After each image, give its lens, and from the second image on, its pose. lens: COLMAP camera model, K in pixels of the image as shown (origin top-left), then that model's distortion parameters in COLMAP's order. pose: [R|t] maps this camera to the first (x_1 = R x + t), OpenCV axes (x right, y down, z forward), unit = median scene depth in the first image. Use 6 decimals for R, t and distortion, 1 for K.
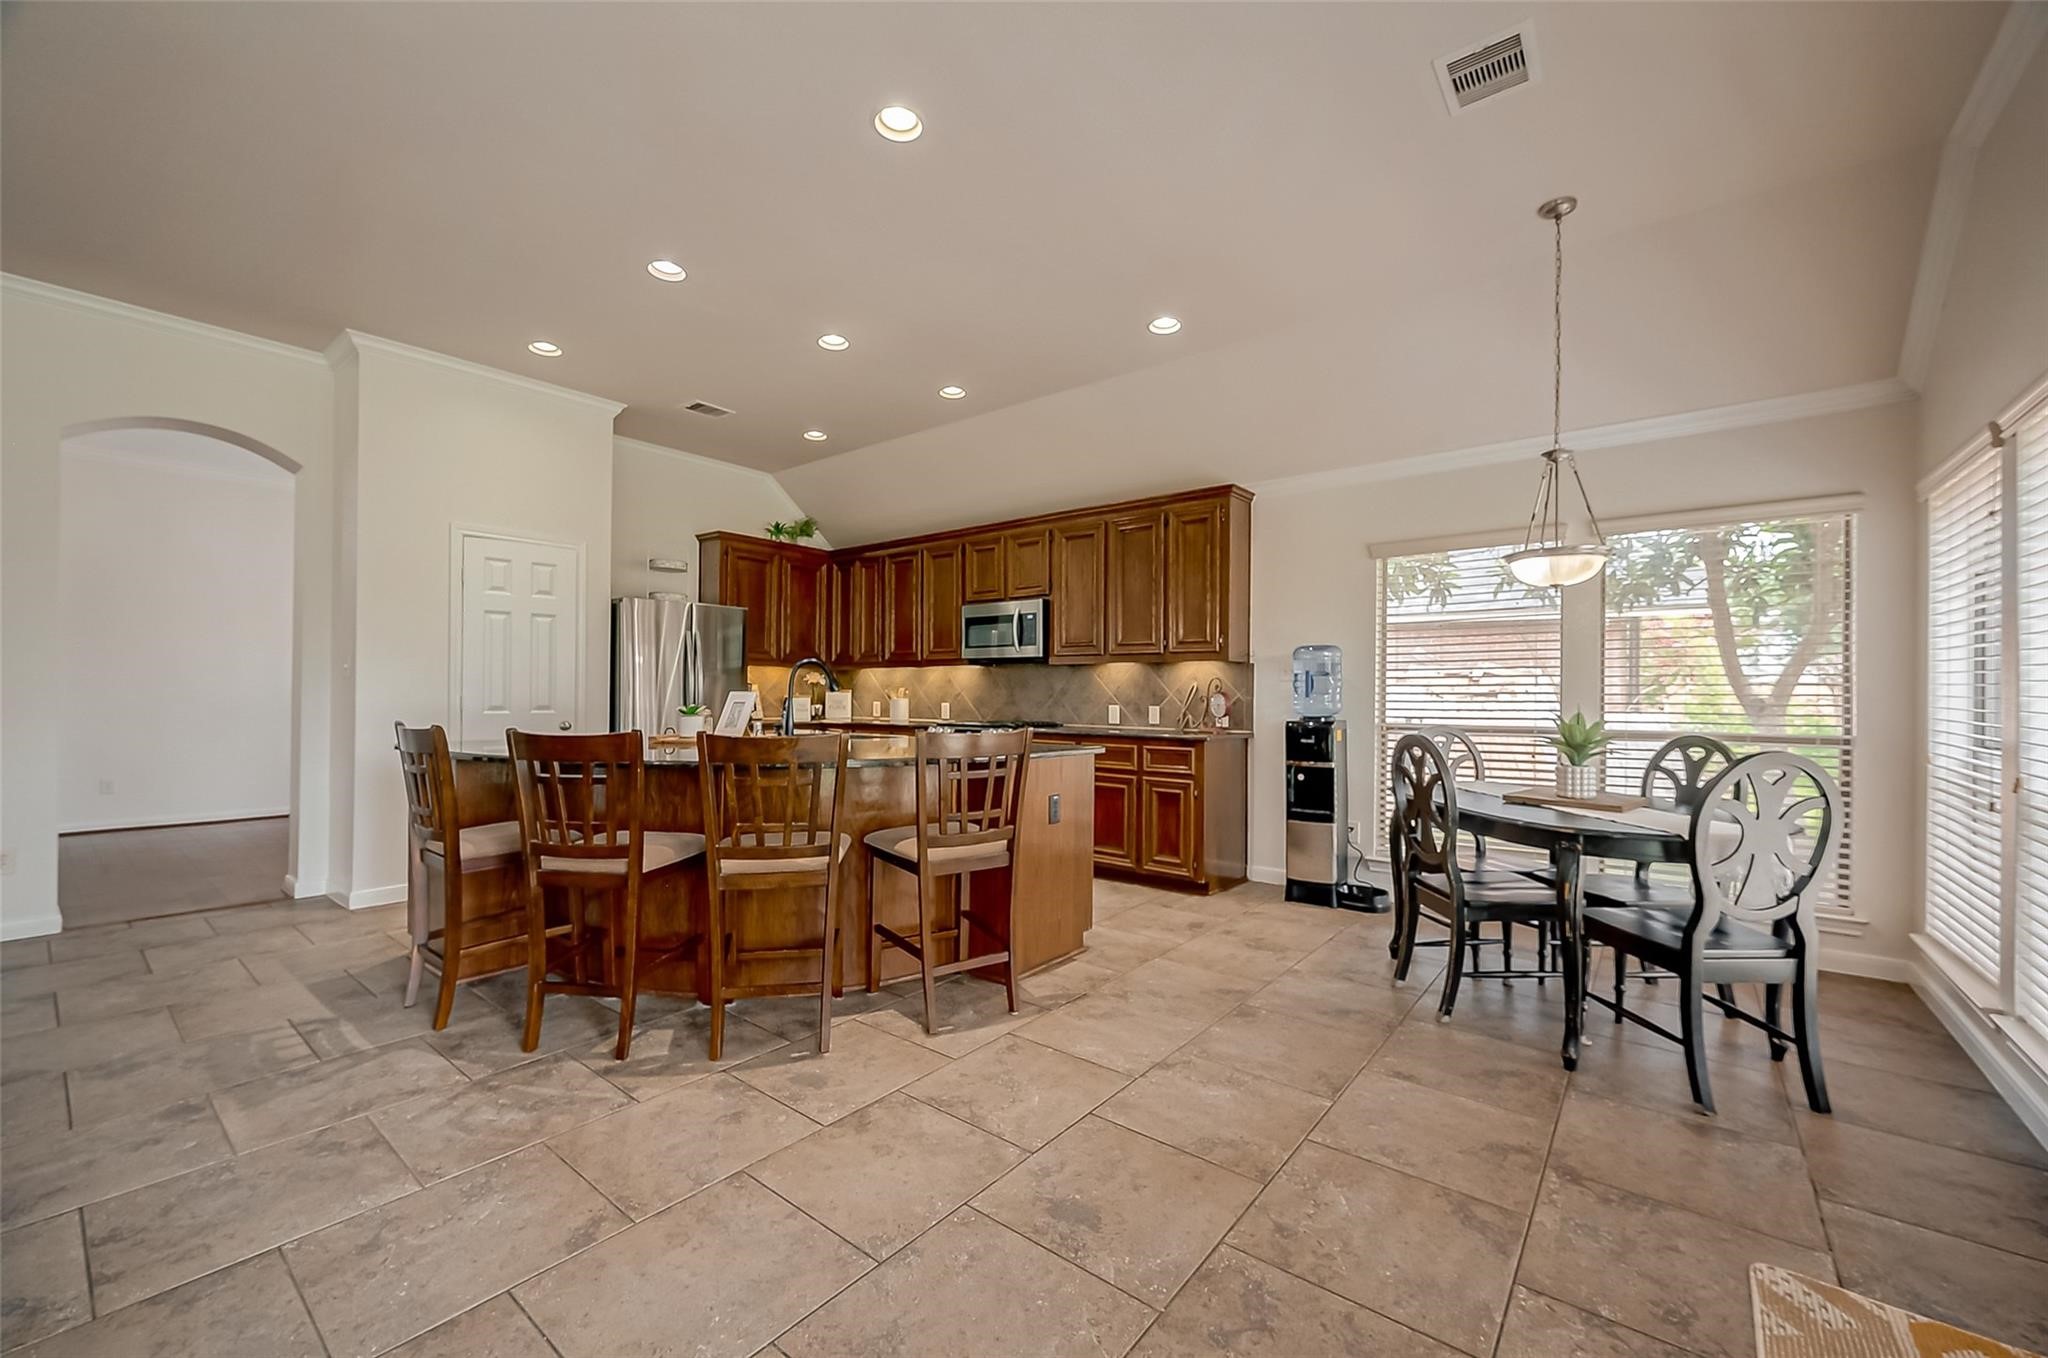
lens RADIAL K [[808.5, 0, 1020.8], [0, 808.5, 685.9], [0, 0, 1]] dist [-0.002076, 0.000055]
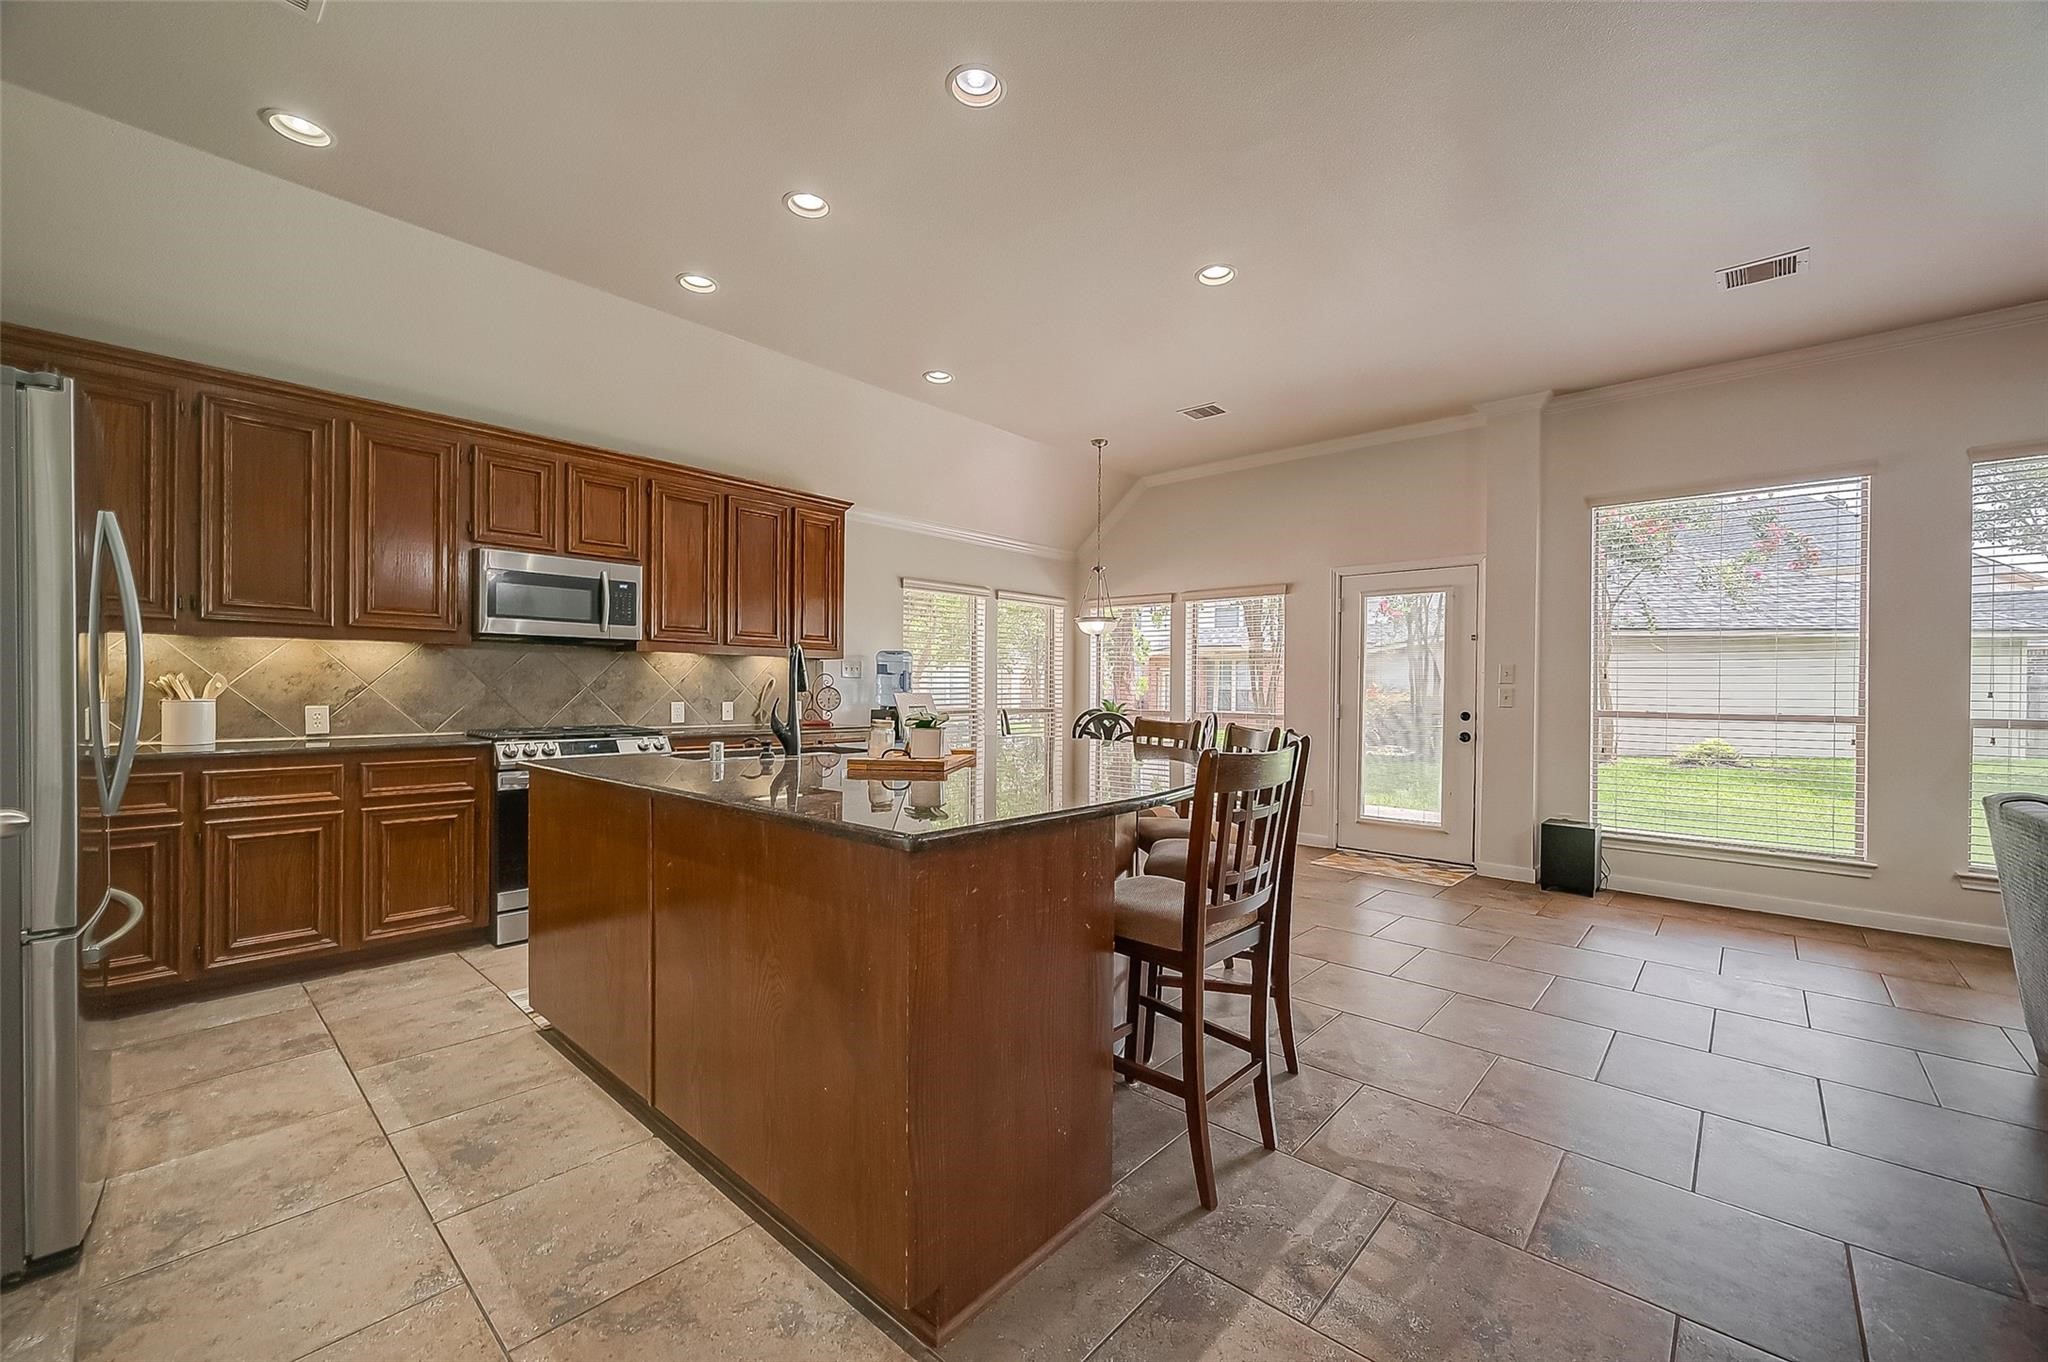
lens RADIAL K [[808.5, 0, 1036.7], [0, 808.5, 689.8], [0, 0, 1]] dist [-0.002076, 0.000055]
pose [[0.050040, -0.004889, 0.998735, -0.743141], [-0.014488, 0.999879, 0.005621, 0.001240], [-0.998642, -0.014751, 0.049963, 0.597335]]
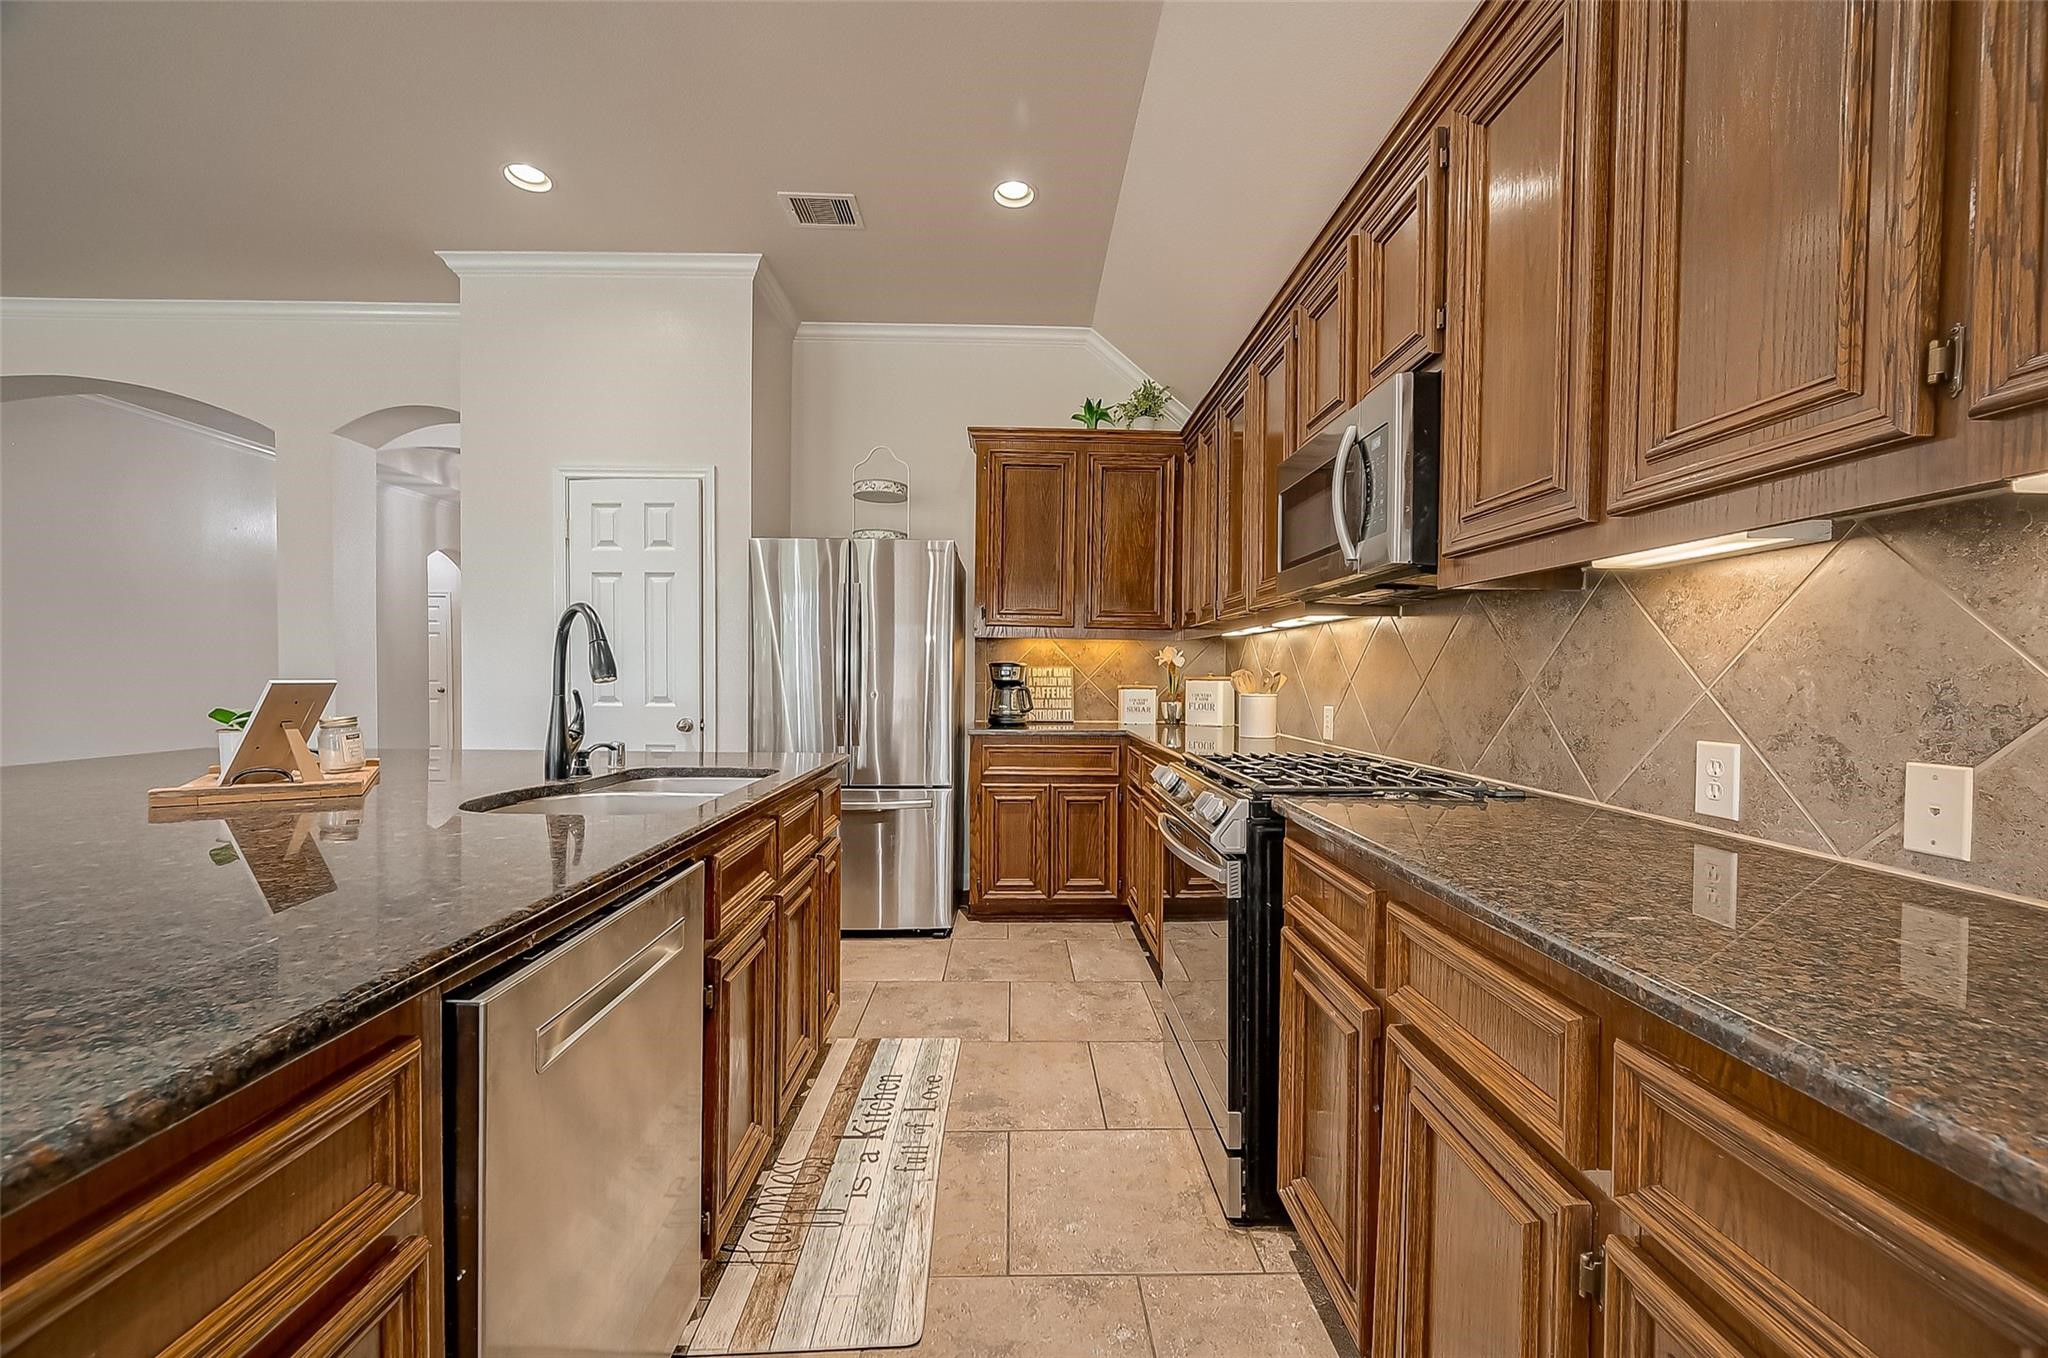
lens RADIAL K [[808.5, 0, 1025.2], [0, 808.5, 692.6], [0, 0, 1]] dist [-0.002076, 0.000055]
pose [[0.634673, 0.016028, -0.772615, 0.173978], [0.002085, 0.999746, 0.022452, 0.004319], [0.772778, -0.015861, 0.634478, 0.716105]]
